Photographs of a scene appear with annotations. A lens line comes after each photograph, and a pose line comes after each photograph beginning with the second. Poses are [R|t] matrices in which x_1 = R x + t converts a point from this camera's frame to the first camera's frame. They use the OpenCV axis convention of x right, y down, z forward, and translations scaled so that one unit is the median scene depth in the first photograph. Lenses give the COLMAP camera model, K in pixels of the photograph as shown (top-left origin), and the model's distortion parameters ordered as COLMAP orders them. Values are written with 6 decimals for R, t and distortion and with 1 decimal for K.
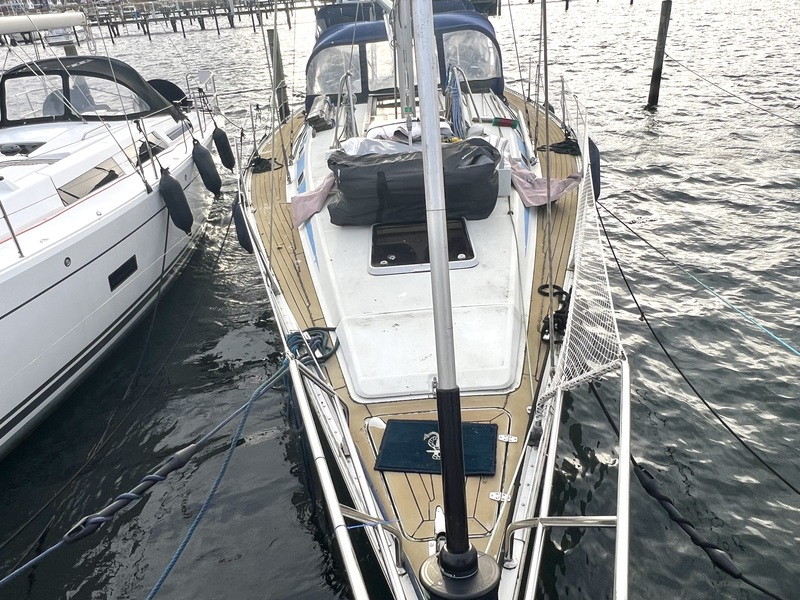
lens RADIAL K [[604.9, 0, 400.0], [0, 604.9, 300.0], [0, 0, 1]] dist [-0.007811, -0.003115]
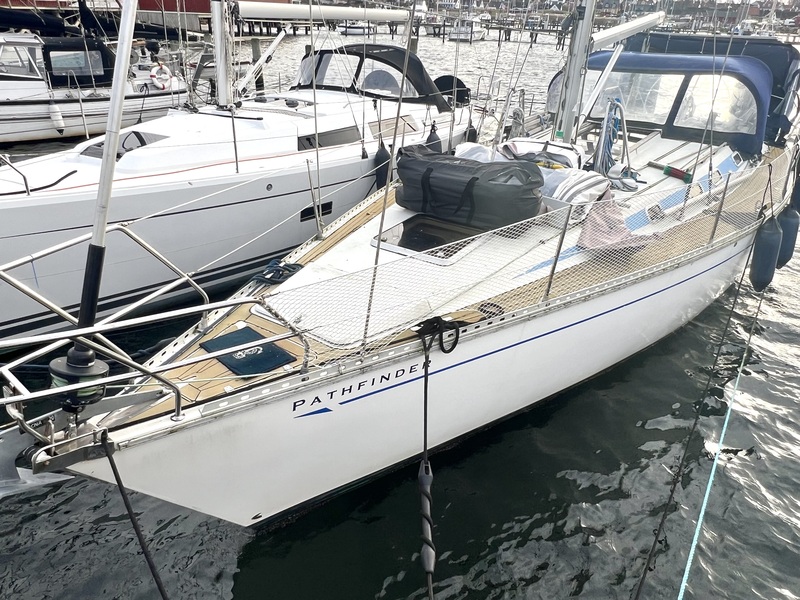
lens RADIAL K [[604.9, 0, 400.0], [0, 604.9, 300.0], [0, 0, 1]] dist [-0.007811, -0.003115]
pose [[0.794832, 0.345939, -0.498565, 0.349510], [-0.358318, 0.930624, 0.074487, -0.027324], [0.489745, 0.119440, 0.863646, 0.011433]]
